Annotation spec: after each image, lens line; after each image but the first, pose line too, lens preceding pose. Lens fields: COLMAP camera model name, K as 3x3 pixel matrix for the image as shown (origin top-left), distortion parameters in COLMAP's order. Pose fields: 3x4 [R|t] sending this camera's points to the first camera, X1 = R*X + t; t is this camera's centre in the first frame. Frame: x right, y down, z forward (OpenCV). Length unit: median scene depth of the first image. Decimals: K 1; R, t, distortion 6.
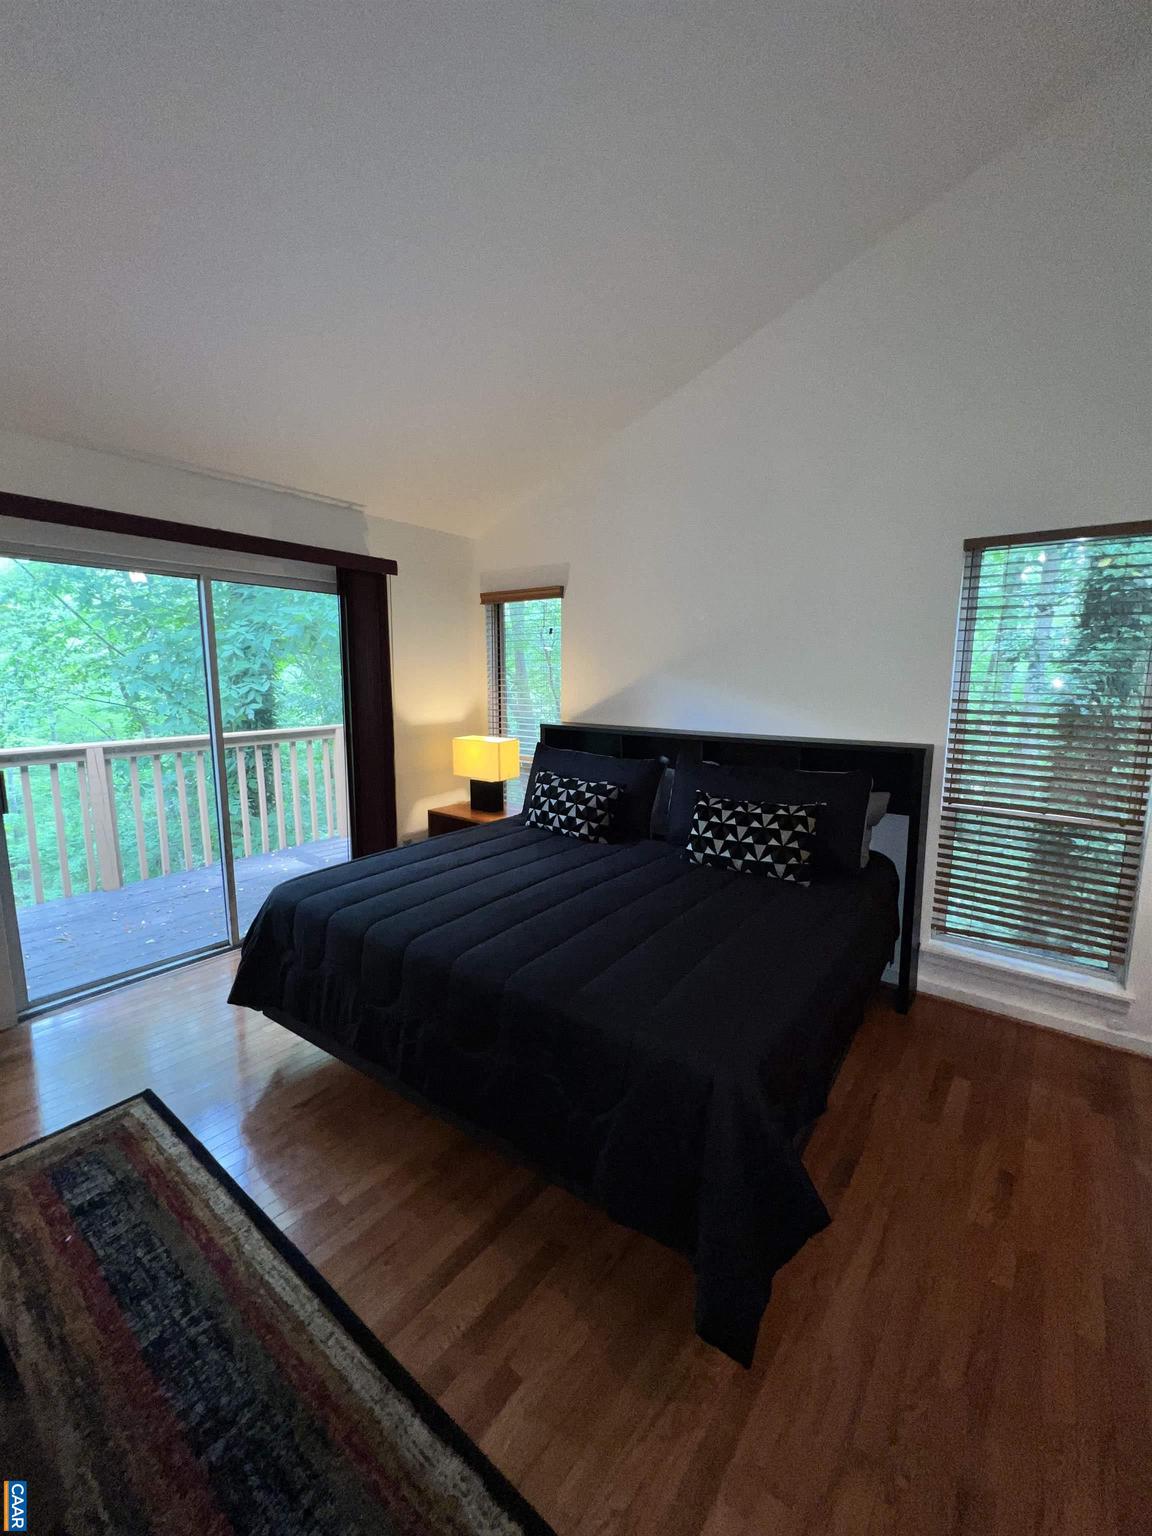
lens RADIAL K [[613.0, 0, 576.0], [0, 613.0, 768.0], [0, 0, 1]] dist [-0.001289, -0.000152]
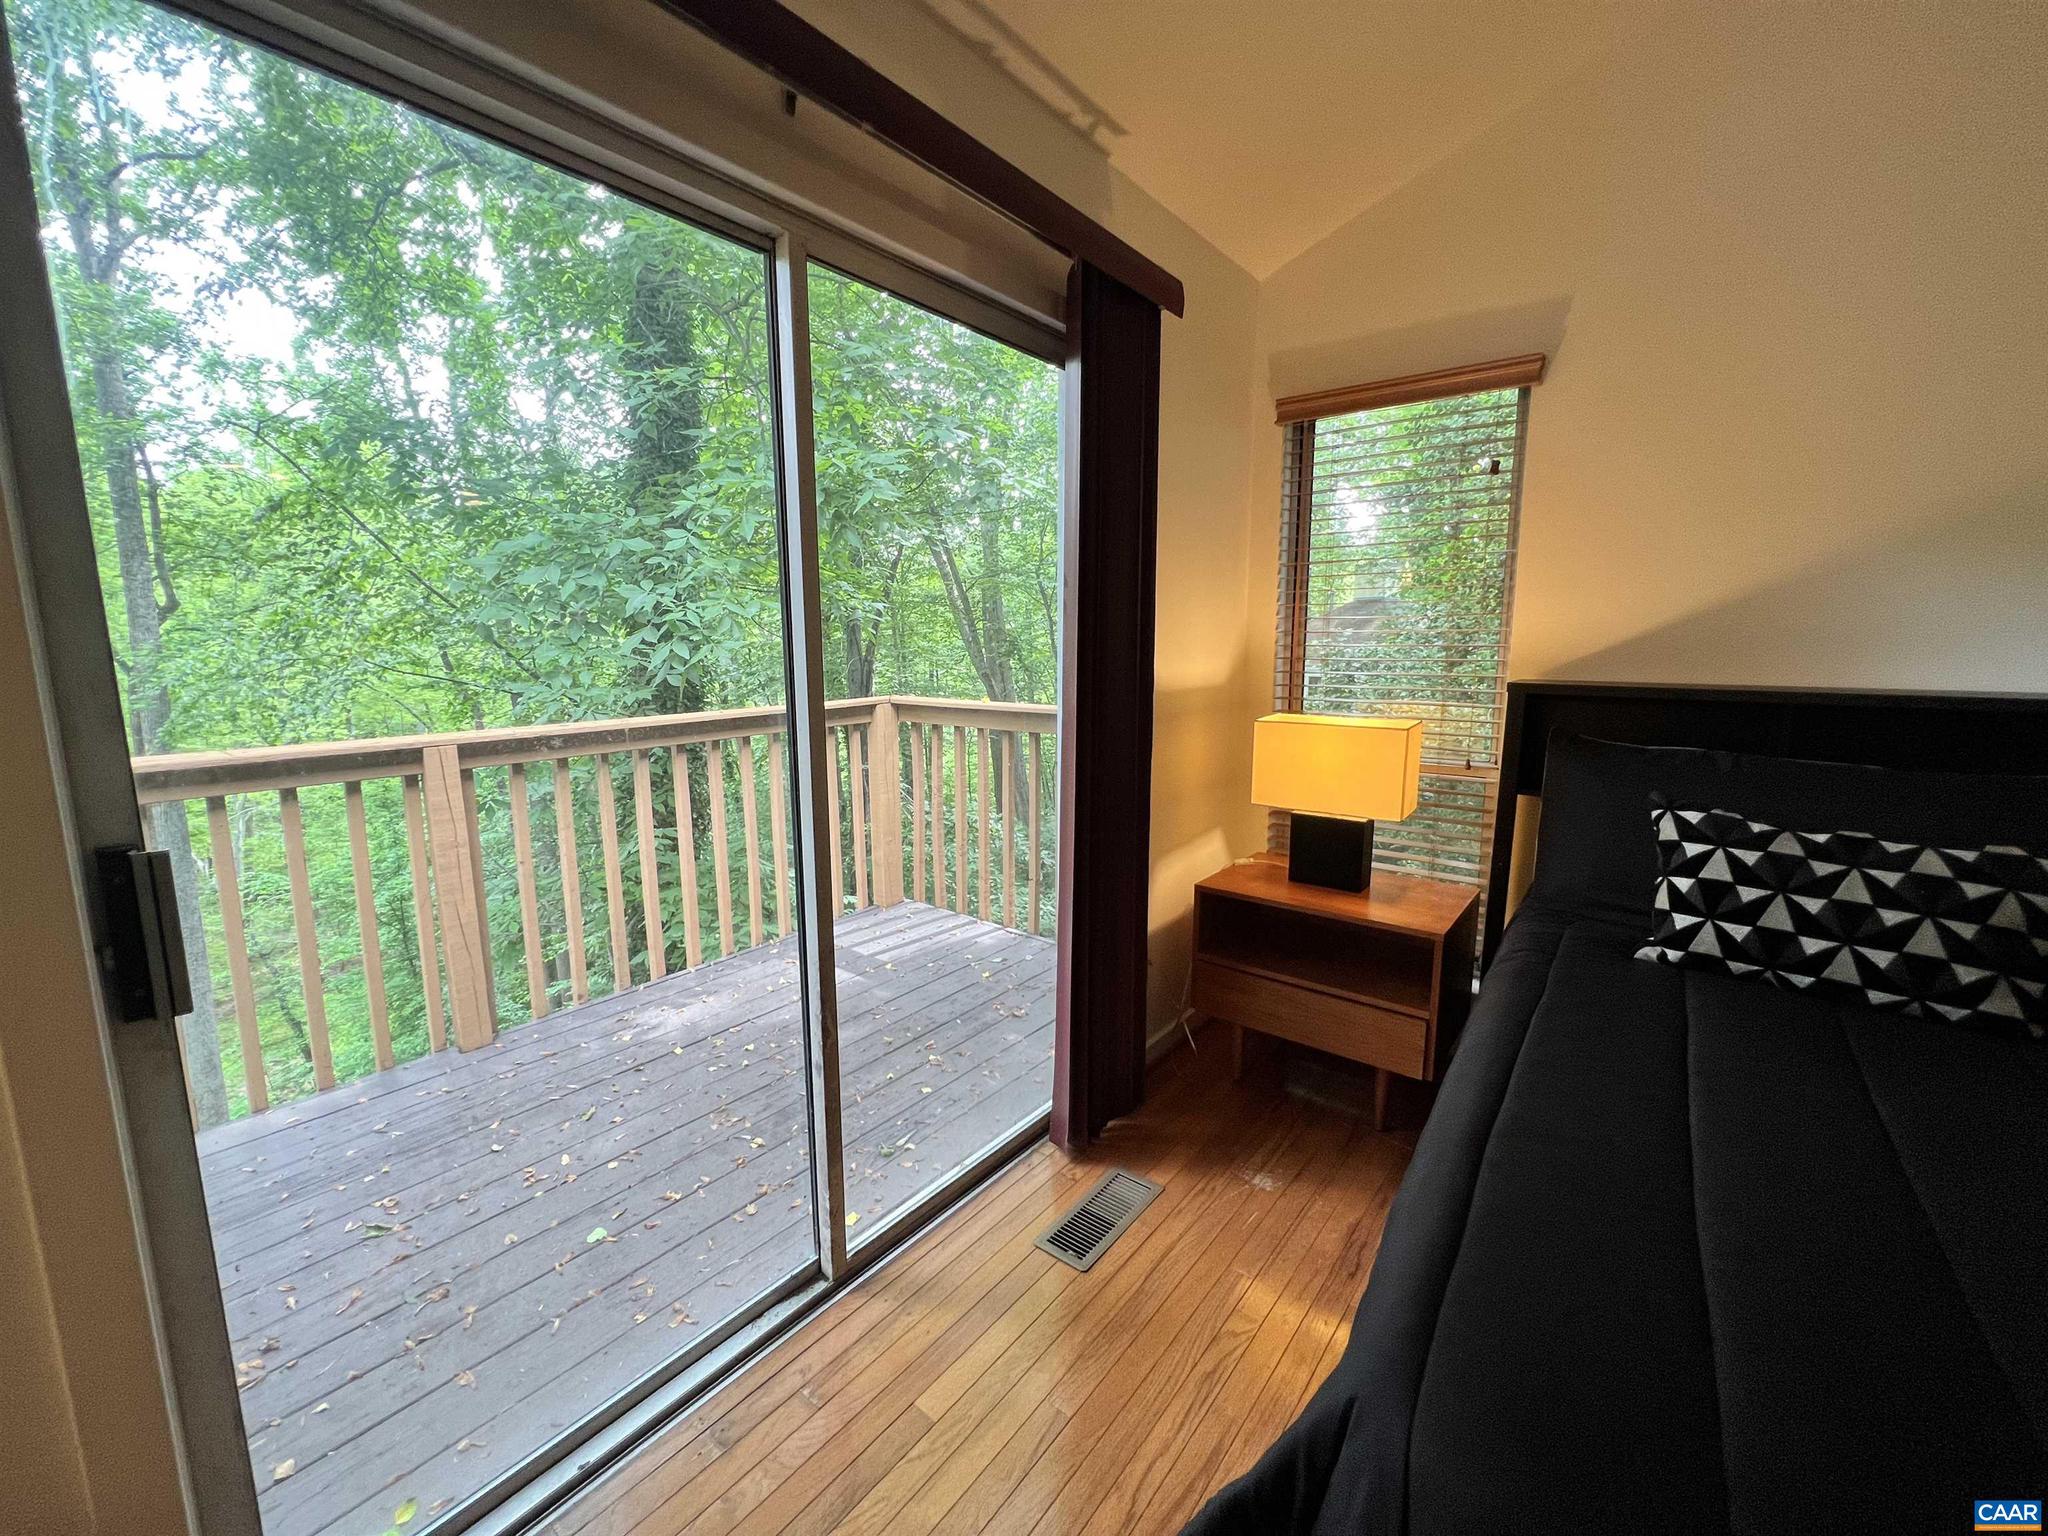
lens RADIAL K [[846.6, 0, 1024.0], [0, 846.6, 768.0], [0, 0, 1]] dist [0.017877, -0.000047]
pose [[0.999426, -0.003476, -0.033710, -0.334543], [0.003546, 0.999992, 0.002028, -0.016069], [0.033703, -0.002146, 0.999430, 0.383445]]
